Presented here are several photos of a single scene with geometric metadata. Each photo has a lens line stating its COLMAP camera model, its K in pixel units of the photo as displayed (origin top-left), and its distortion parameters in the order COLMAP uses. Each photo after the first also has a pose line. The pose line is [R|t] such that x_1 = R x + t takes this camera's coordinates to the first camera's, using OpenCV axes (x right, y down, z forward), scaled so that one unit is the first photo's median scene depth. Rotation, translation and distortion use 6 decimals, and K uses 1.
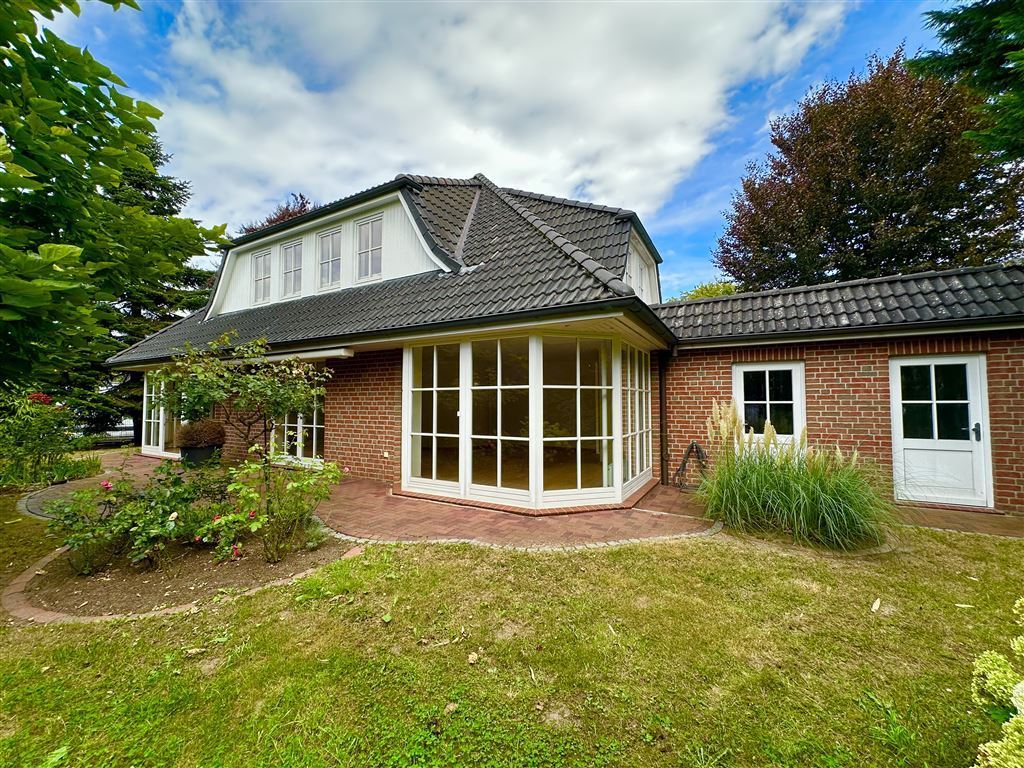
lens RADIAL K [[410.8, 0, 512.0], [0, 410.8, 384.0], [0, 0, 1]] dist [0.000716, -0.000032]
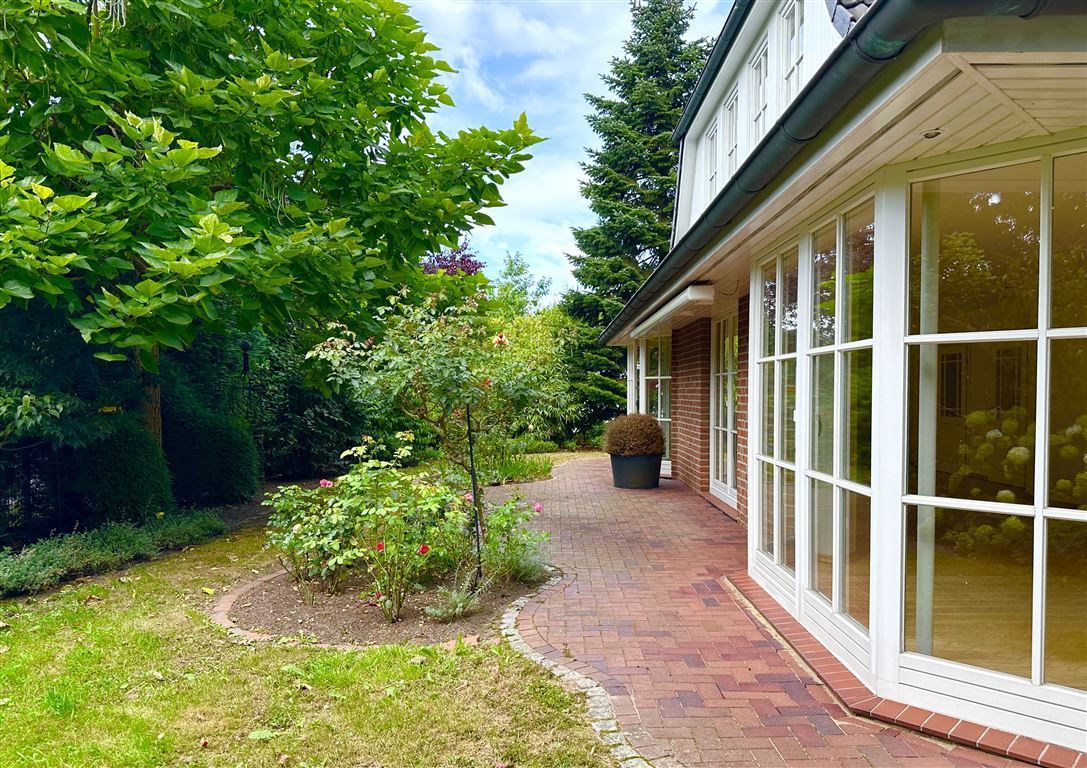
lens RADIAL K [[794.3, 0, 543.5], [0, 794.3, 384.0], [0, 0, 1]] dist [0.032908, -0.001406]
pose [[0.483875, -0.003534, -0.875130, 0.596014], [0.038861, 0.999092, 0.017453, 0.022167], [0.874274, -0.042453, 0.483573, 0.503733]]
